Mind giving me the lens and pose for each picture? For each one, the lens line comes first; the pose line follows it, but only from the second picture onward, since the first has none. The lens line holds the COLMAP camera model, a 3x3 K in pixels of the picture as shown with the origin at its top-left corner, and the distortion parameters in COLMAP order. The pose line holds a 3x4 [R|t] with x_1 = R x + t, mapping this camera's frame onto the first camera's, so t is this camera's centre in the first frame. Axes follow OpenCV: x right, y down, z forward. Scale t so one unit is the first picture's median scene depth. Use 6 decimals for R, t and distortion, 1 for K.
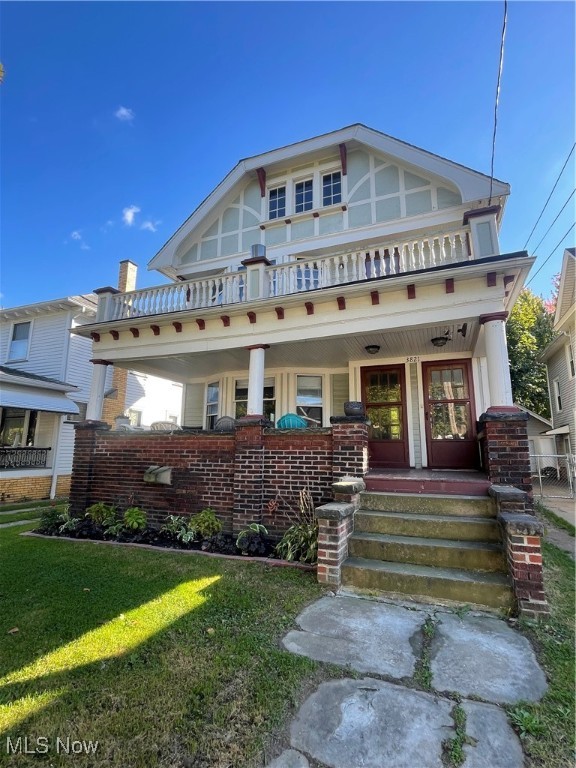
lens RADIAL K [[381.8, 0, 291.1], [0, 381.8, 384.0], [0, 0, 1]] dist [-0.012030, 0.001290]
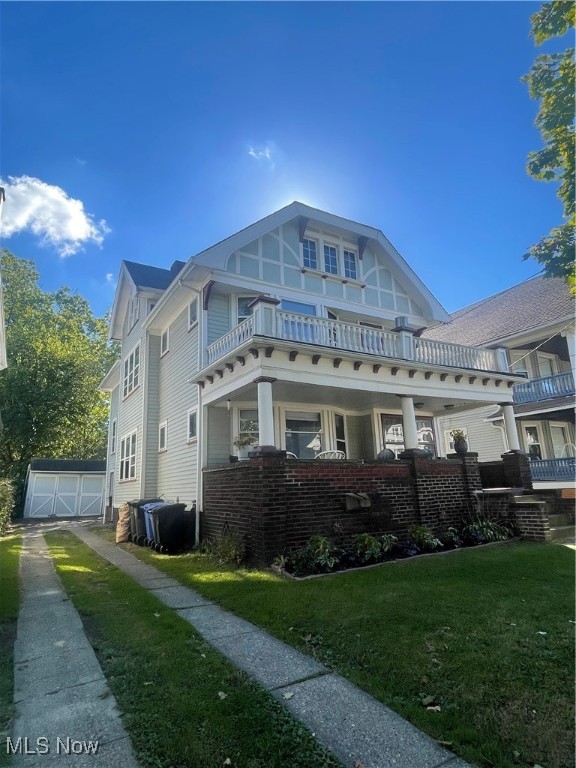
lens RADIAL K [[438.0, 0, 290.3], [0, 438.0, 381.9], [0, 0, 1]] dist [-0.004435, -0.006643]
pose [[0.606850, 0.157198, 0.779116, -1.551349], [-0.098548, 0.987564, -0.122497, 0.080248], [-0.788684, -0.002442, 0.614794, 0.412872]]
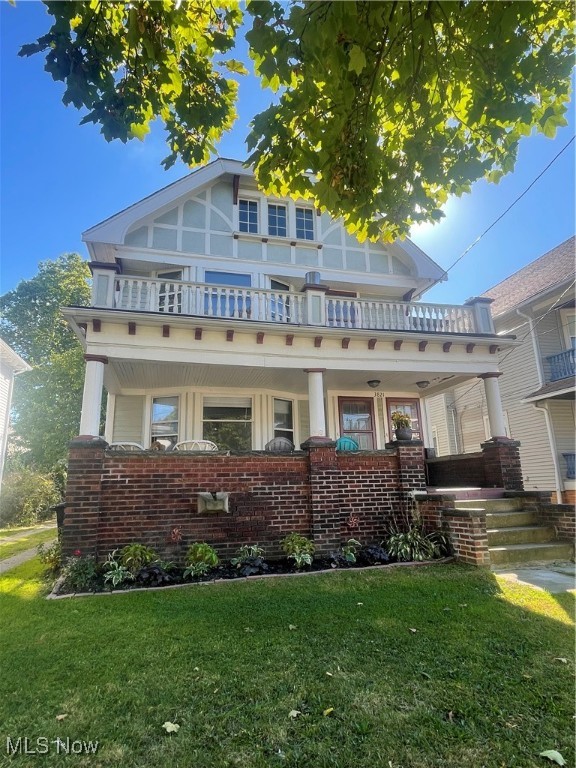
lens RADIAL K [[438.0, 0, 289.7], [0, 438.0, 384.7], [0, 0, 1]] dist [-0.004435, -0.006643]
pose [[0.799811, 0.107726, 0.590506, -0.867100], [-0.074225, 0.993963, -0.080795, 0.042394], [-0.595645, 0.020790, 0.802979, 0.098312]]
